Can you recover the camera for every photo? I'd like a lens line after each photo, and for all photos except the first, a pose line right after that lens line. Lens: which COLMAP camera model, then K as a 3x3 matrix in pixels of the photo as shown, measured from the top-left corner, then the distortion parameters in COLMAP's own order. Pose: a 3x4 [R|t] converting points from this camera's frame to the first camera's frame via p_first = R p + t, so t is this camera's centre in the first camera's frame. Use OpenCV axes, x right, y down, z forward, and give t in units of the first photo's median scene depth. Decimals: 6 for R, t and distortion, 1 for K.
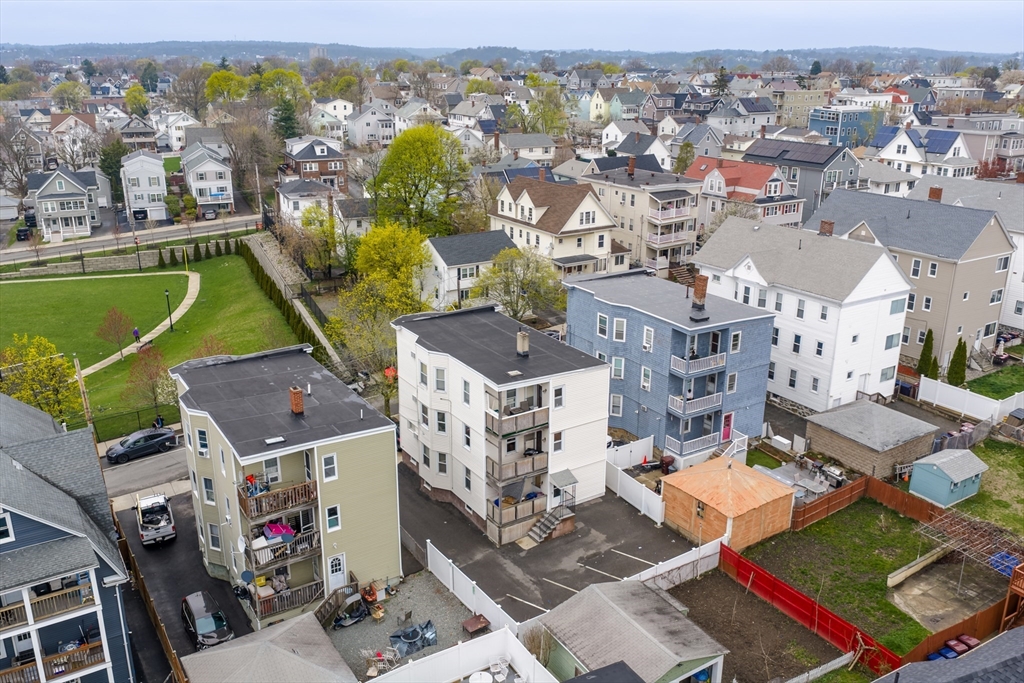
lens RADIAL K [[844.6, 0, 512.0], [0, 844.6, 341.5], [0, 0, 1]] dist [-0.009717, -0.008270]
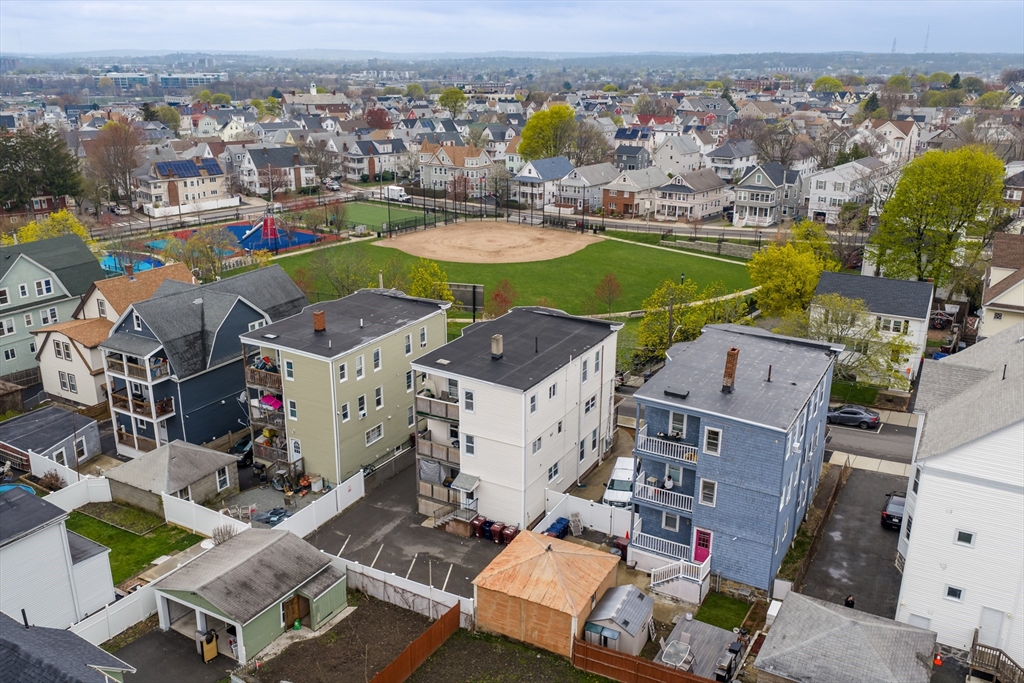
lens RADIAL K [[844.6, 0, 512.0], [0, 844.6, 341.5], [0, 0, 1]] dist [-0.009717, -0.008270]
pose [[0.465738, 0.275368, -0.840988, 0.868028], [-0.283393, 0.946713, 0.153043, -0.162131], [0.838318, 0.167052, 0.518957, 0.487461]]
